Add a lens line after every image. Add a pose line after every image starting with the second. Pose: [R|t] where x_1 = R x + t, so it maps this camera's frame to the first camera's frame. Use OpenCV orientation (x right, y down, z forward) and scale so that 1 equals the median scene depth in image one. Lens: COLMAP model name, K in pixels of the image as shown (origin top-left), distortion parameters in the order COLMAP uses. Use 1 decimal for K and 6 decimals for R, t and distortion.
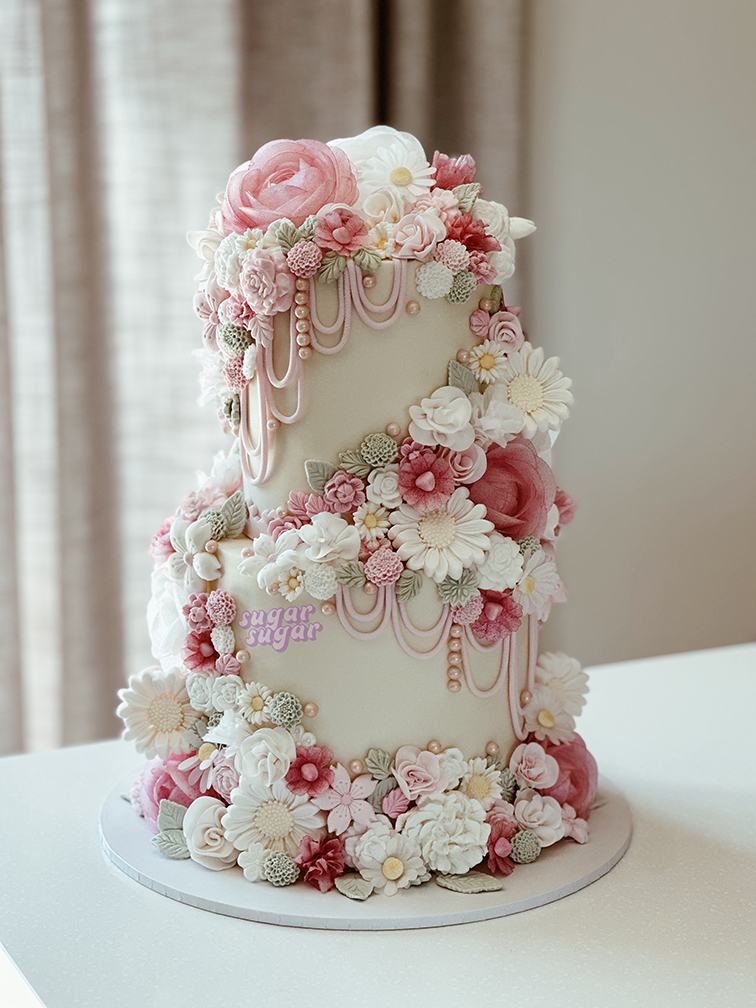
lens RADIAL K [[2197.2, 0, 378.0], [0, 2197.2, 504.0], [0, 0, 1]] dist [-0.302234, 8.006837]
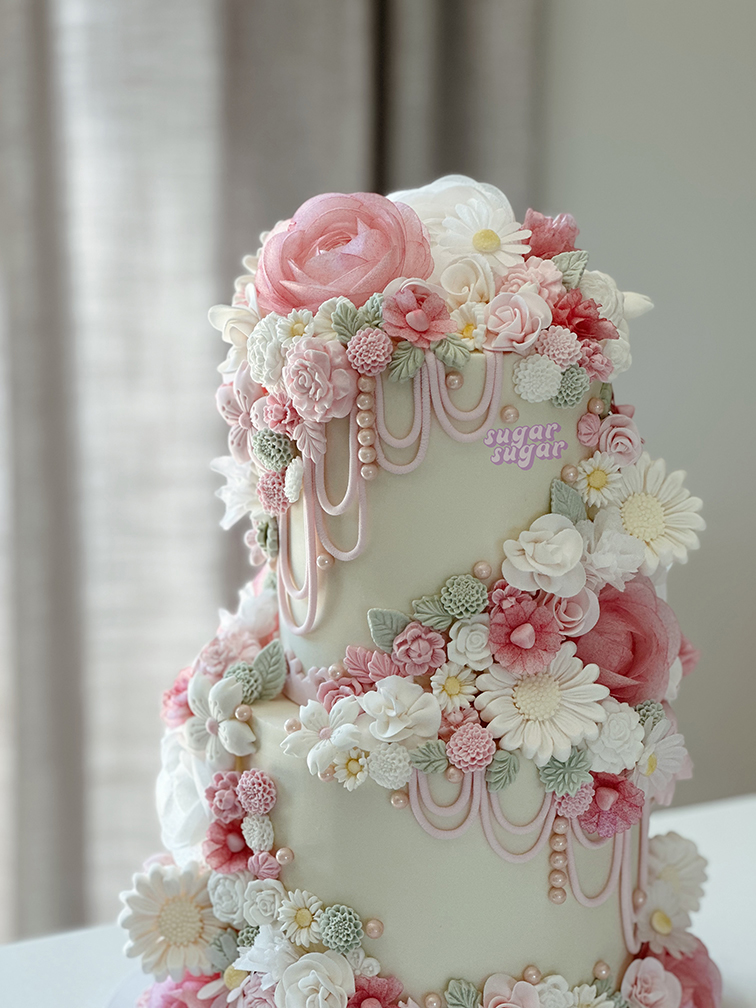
lens RADIAL K [[2197.2, 0, 378.0], [0, 2197.2, 504.0], [0, 0, 1]] dist [-0.302234, 8.006837]
pose [[0.999411, -0.001665, 0.034283, -0.055542], [0.001534, 0.999991, 0.003843, -0.059273], [-0.034290, -0.003788, 0.999405, 0.221679]]
